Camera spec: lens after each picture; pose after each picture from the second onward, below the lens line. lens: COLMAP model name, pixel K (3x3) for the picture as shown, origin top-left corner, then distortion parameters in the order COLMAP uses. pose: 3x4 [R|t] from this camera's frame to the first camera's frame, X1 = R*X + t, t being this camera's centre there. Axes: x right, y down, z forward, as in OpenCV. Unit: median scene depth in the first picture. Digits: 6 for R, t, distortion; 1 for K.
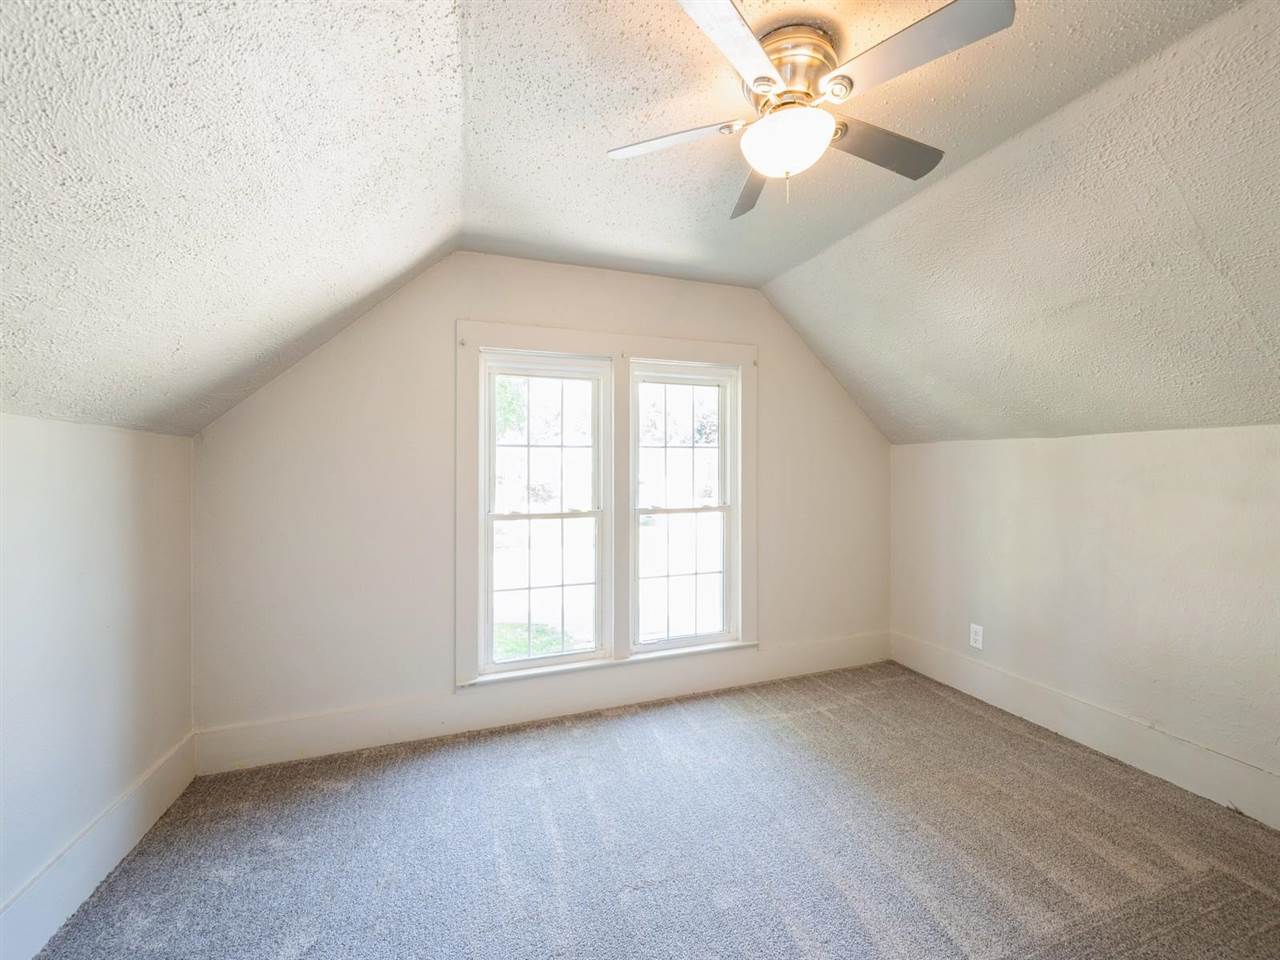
lens RADIAL K [[516.4, 0, 640.8], [0, 516.4, 469.0], [0, 0, 1]] dist [-0.004045, 0.000742]
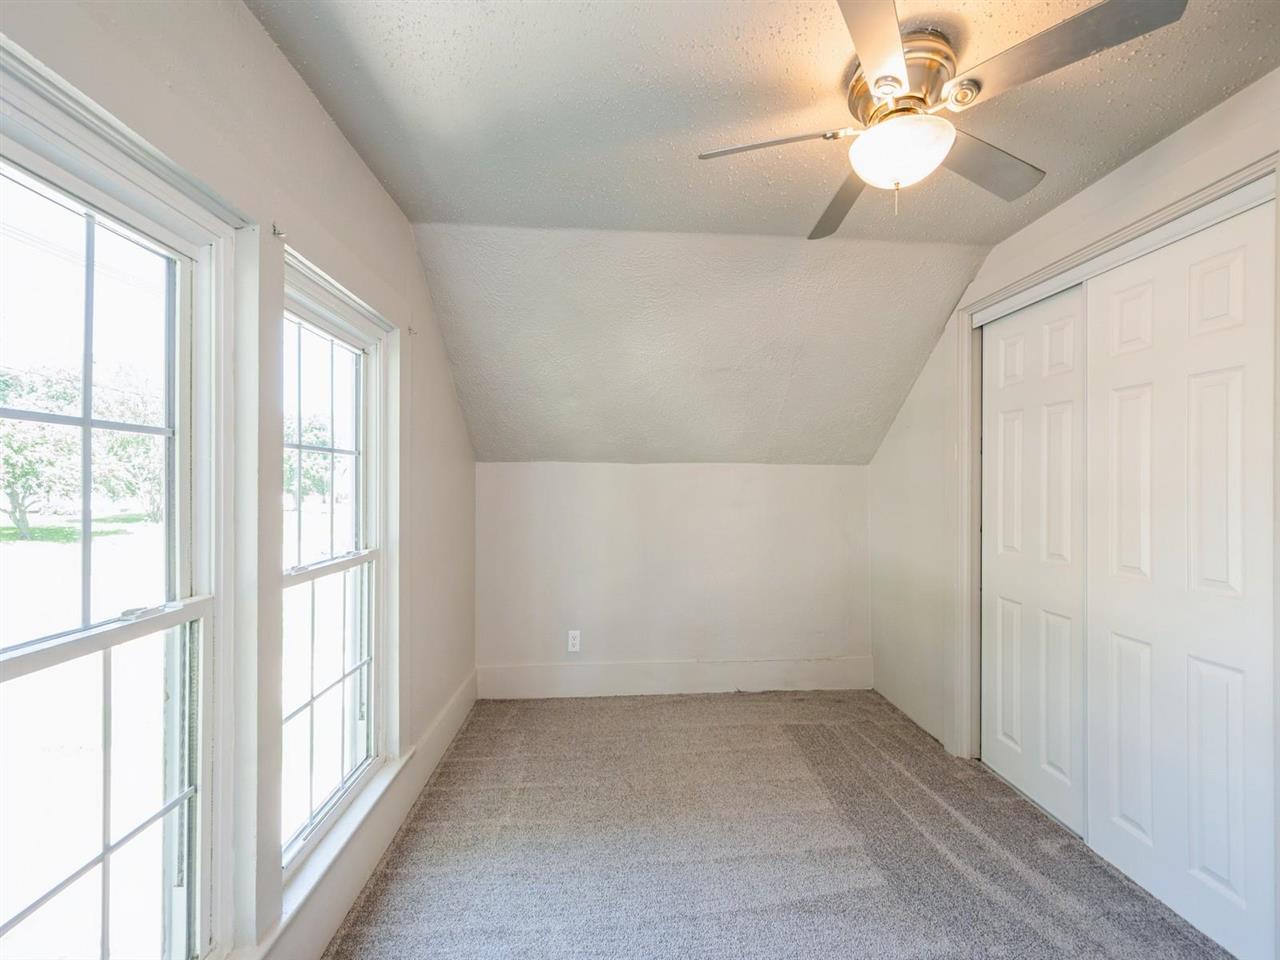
lens RADIAL K [[516.4, 0, 643.8], [0, 516.4, 483.0], [0, 0, 1]] dist [-0.004045, 0.000742]
pose [[0.265989, -0.000477, 0.963976, -0.365844], [0.000189, 1.000000, 0.000443, -0.010743], [-0.963976, 0.000065, 0.265989, 0.568090]]
